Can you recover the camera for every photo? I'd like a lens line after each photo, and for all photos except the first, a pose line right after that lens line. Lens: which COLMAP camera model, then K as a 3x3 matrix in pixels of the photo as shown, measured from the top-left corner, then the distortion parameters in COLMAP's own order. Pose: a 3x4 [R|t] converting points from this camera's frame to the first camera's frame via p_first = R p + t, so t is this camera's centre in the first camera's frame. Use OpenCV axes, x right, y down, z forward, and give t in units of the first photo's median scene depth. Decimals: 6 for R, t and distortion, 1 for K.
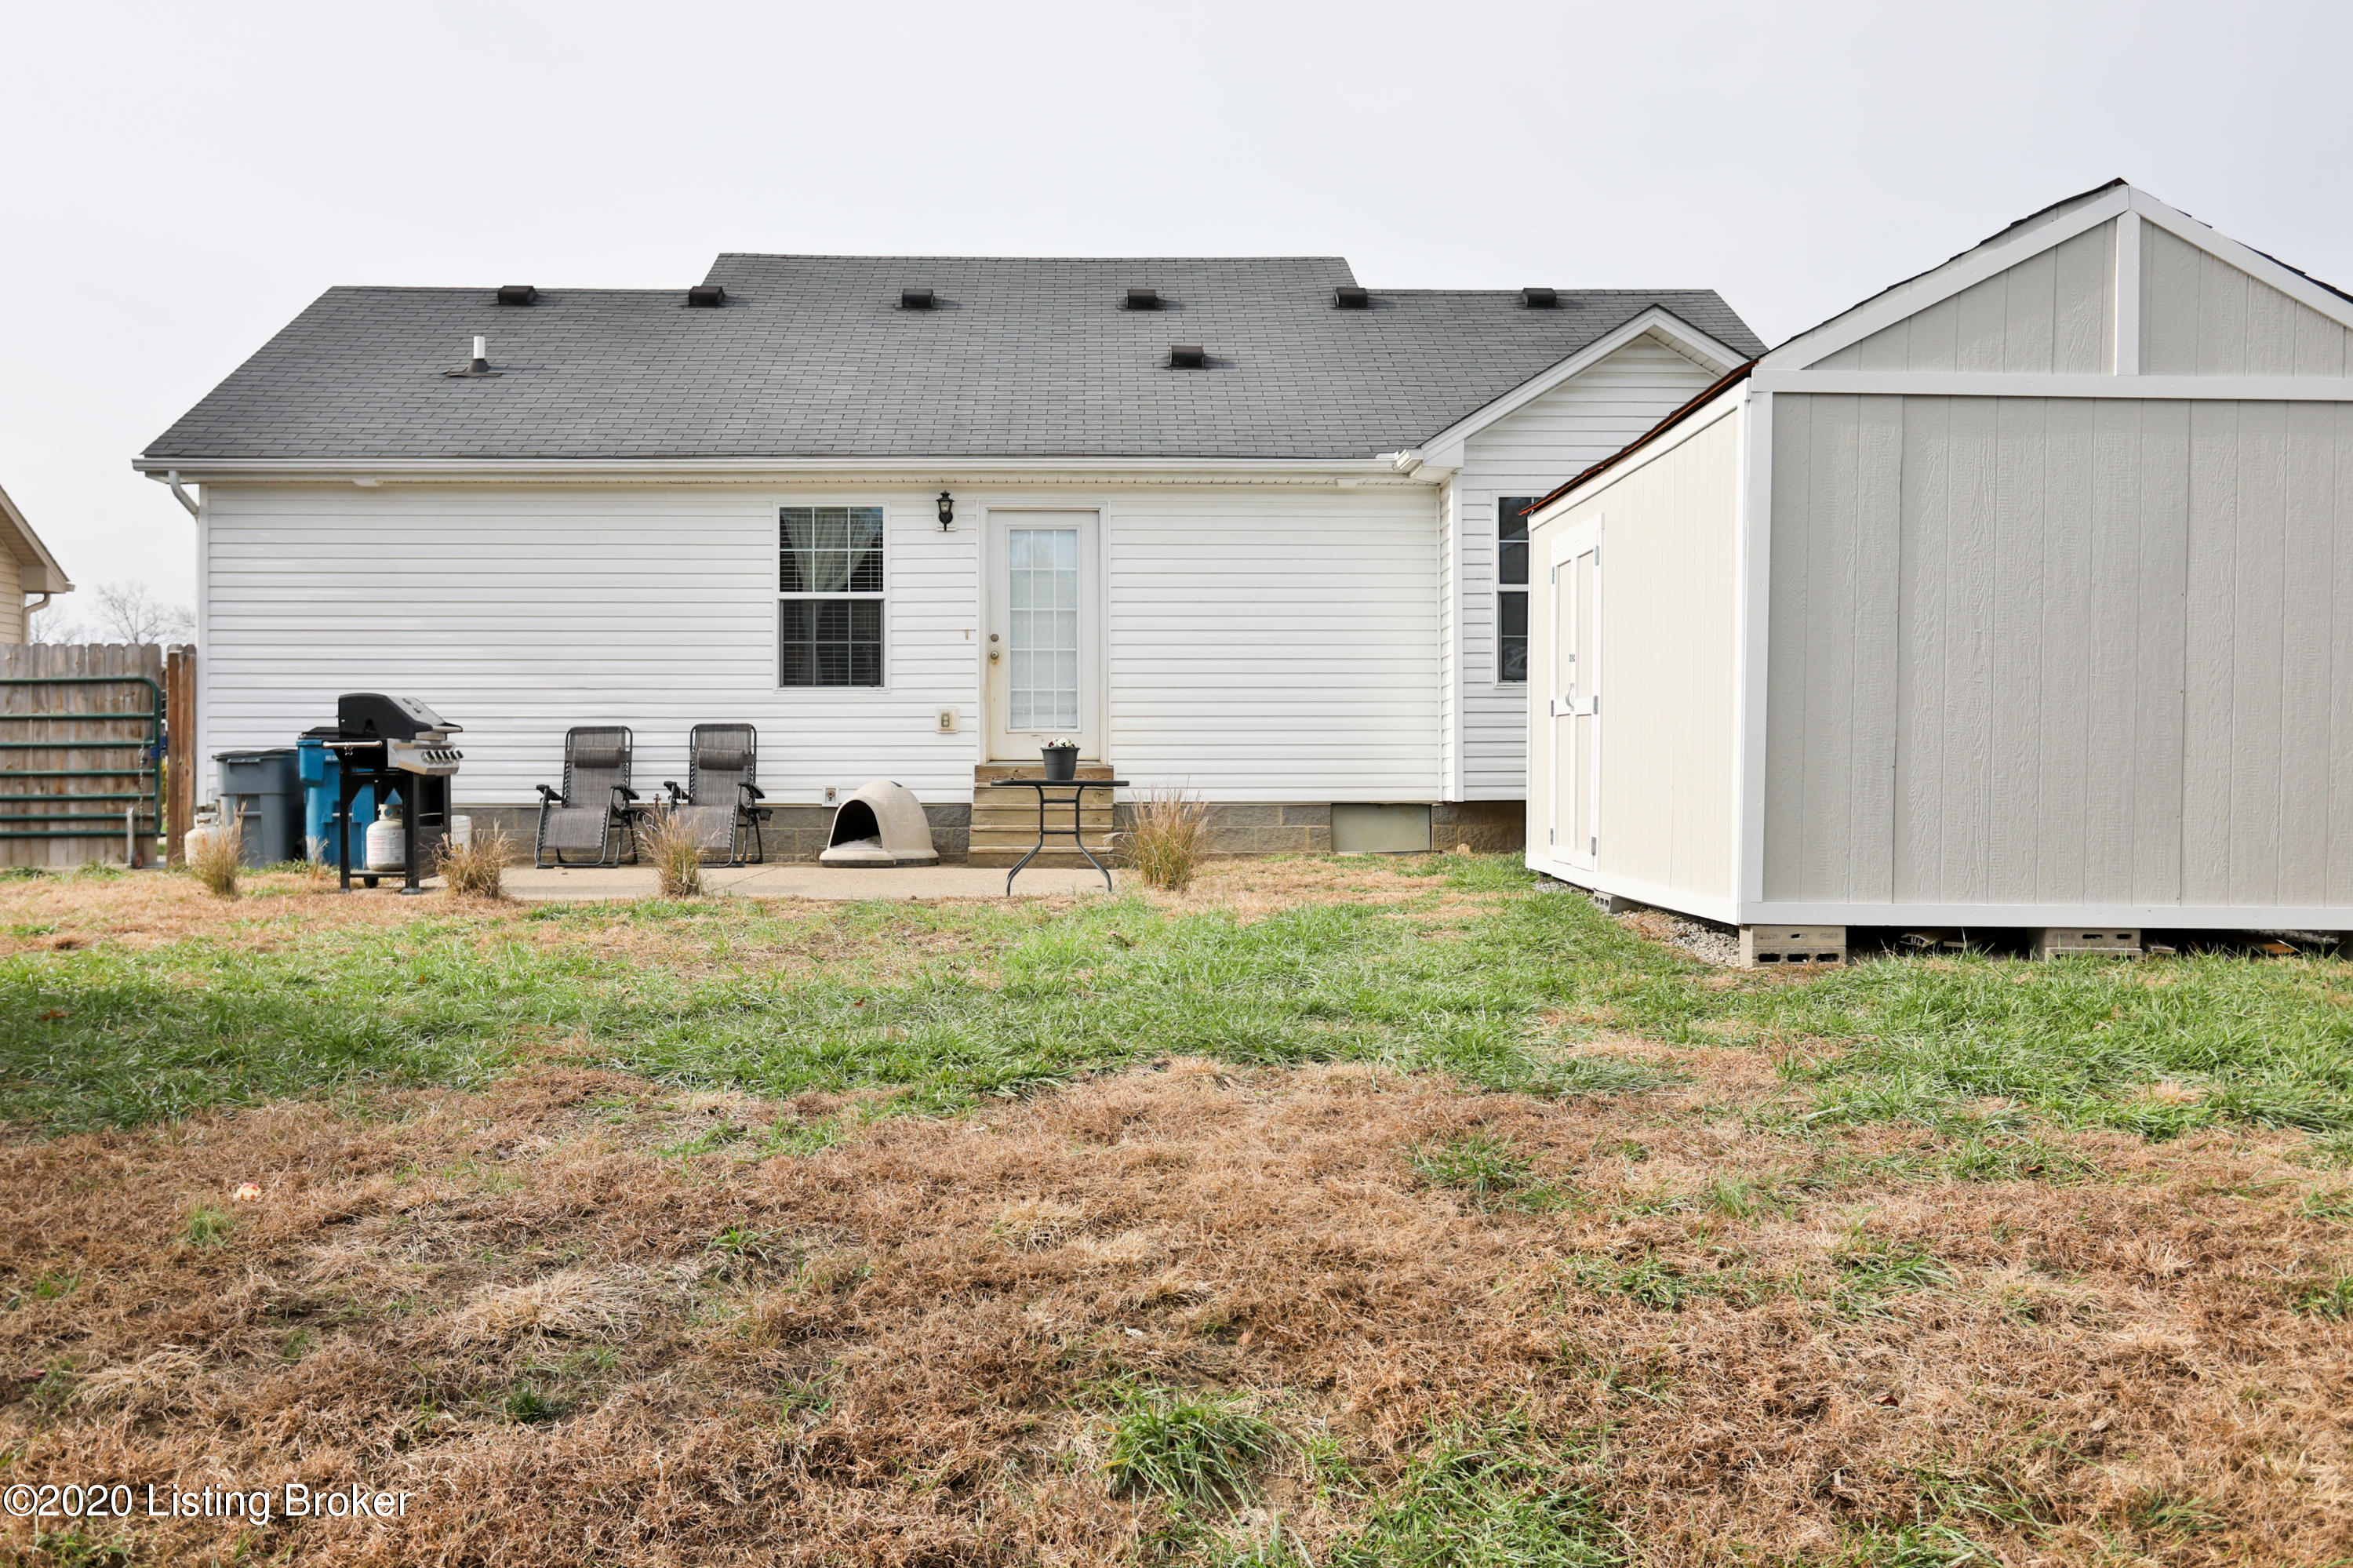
lens RADIAL K [[2020.4, 0, 1174.6], [0, 2020.4, 786.6], [0, 0, 1]] dist [-0.010360, 0.019514]
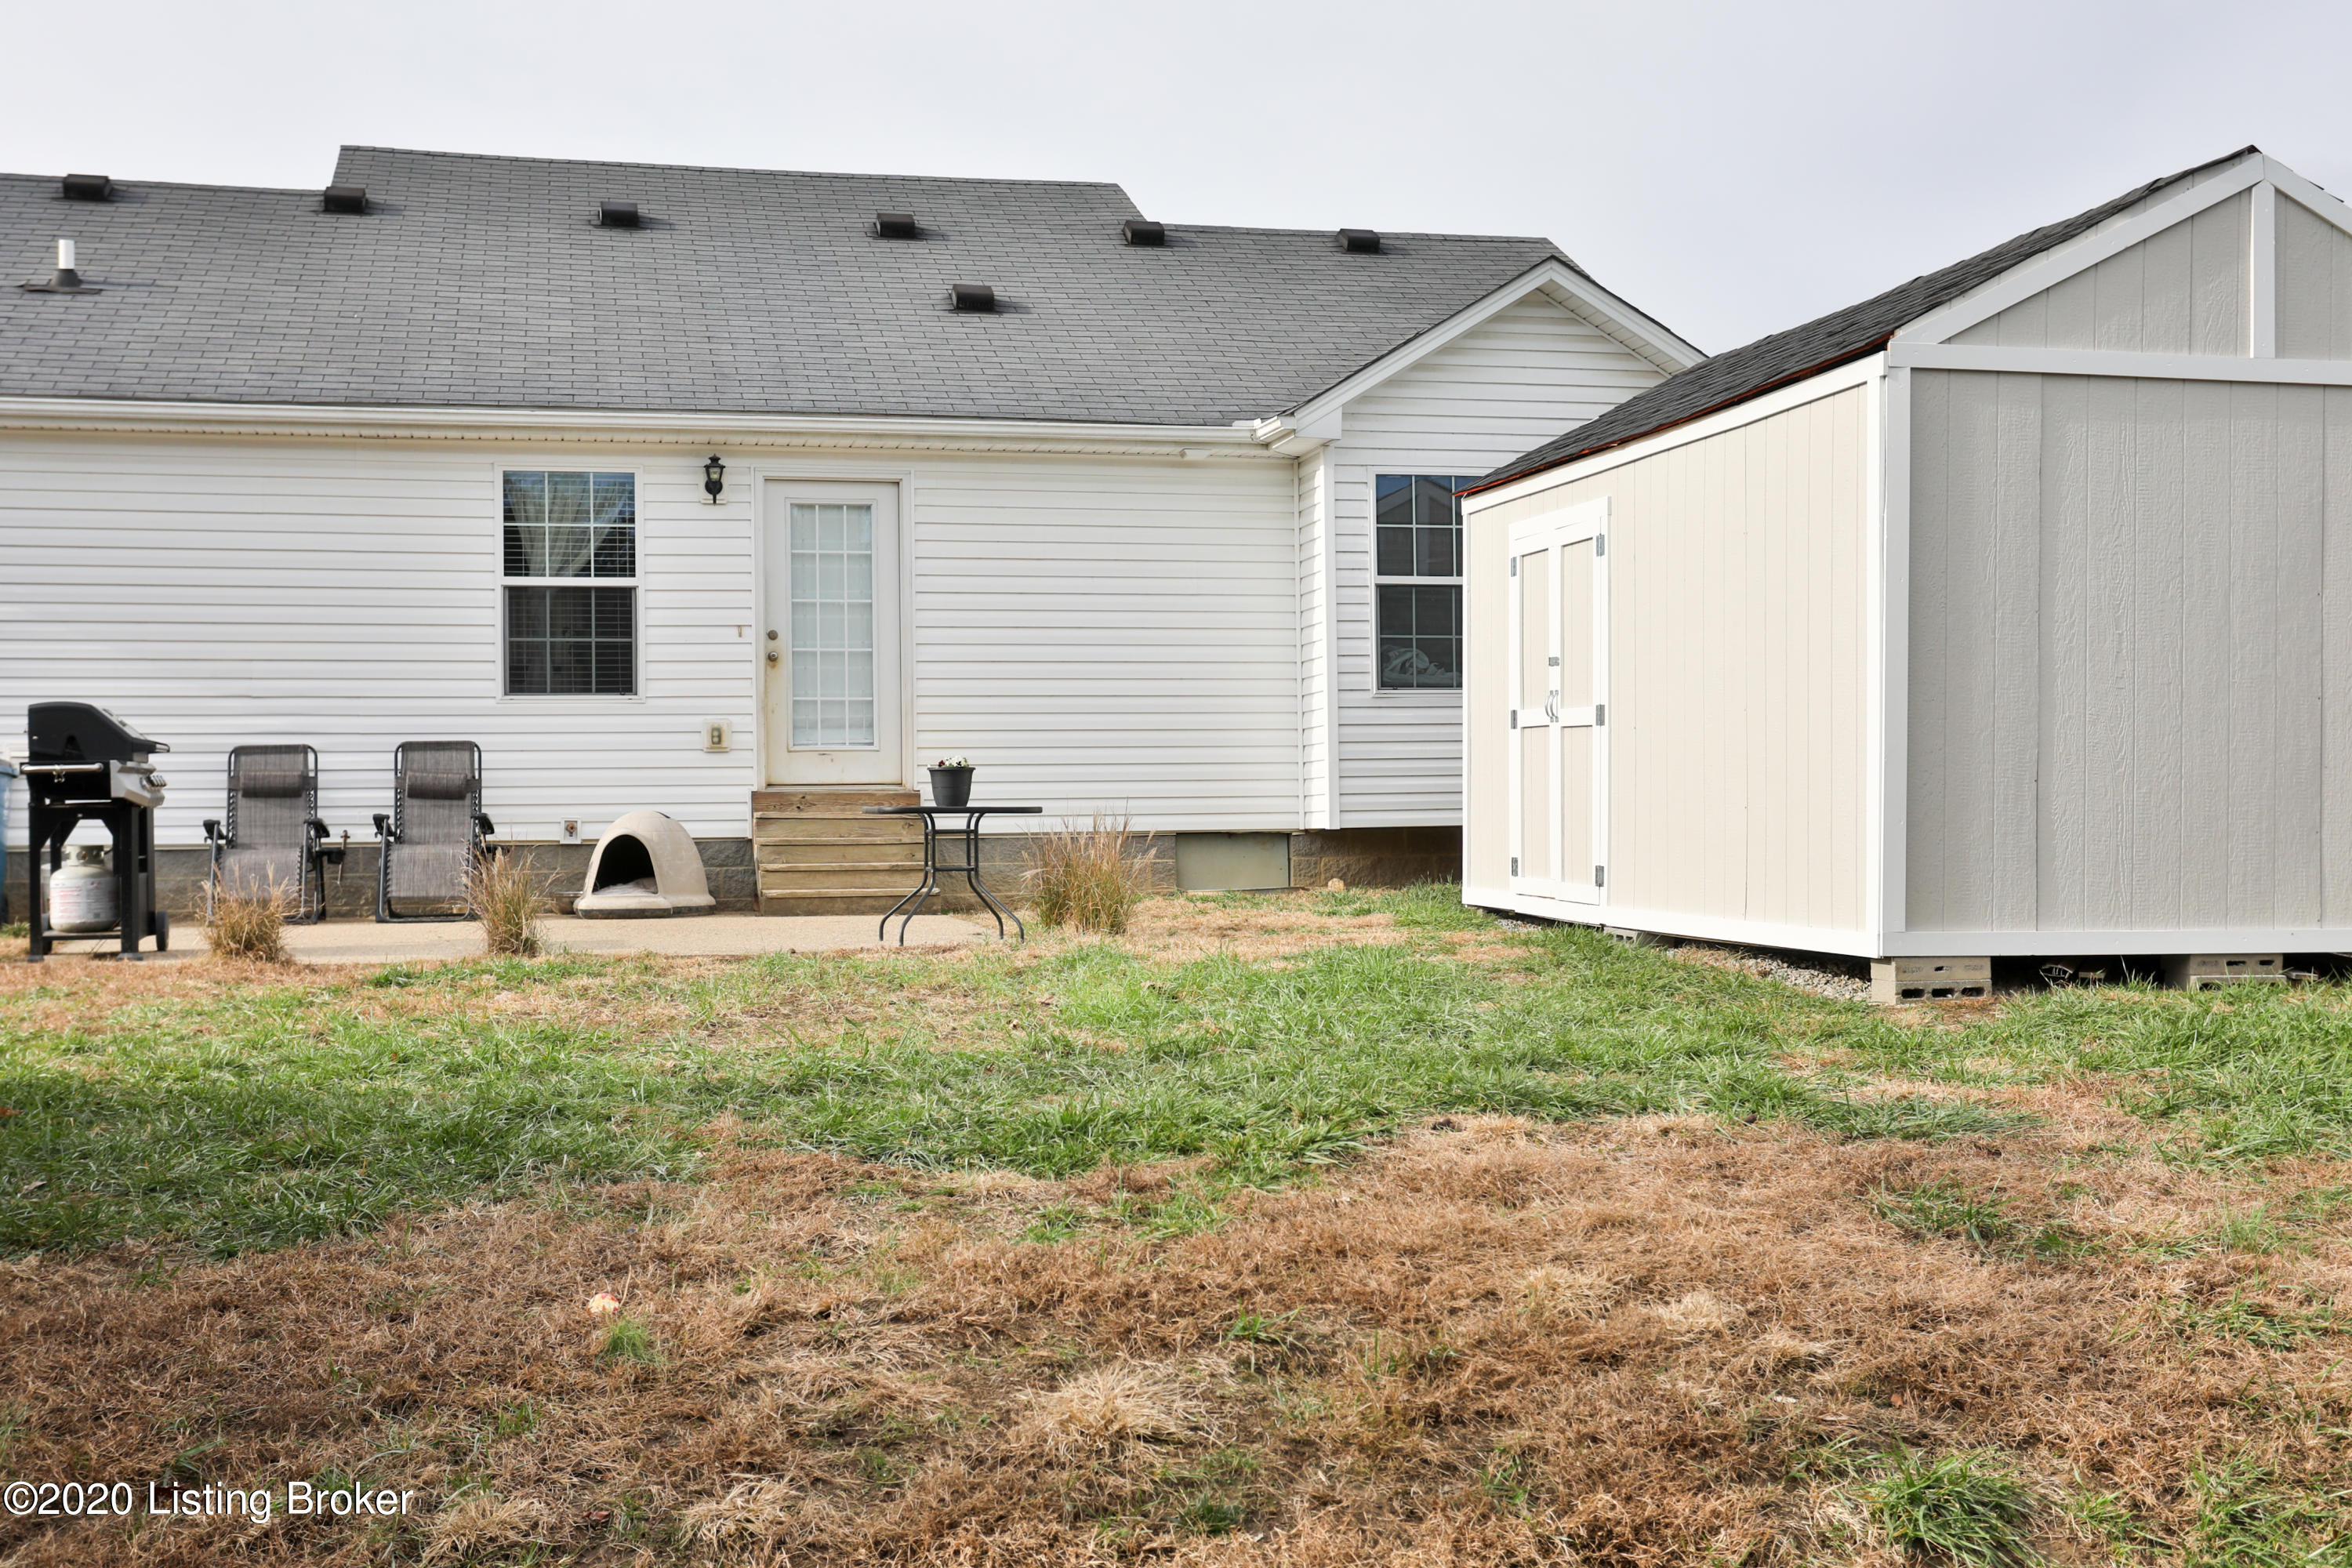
lens RADIAL K [[2461.0, 0, 1178.3], [0, 2461.0, 787.9], [0, 0, 1]] dist [0.029507, 0.000000]
pose [[0.981042, -0.007153, 0.193665, -0.126410], [0.009537, 0.999890, -0.011376, 0.001219], [-0.193562, 0.013008, 0.981002, -0.010557]]
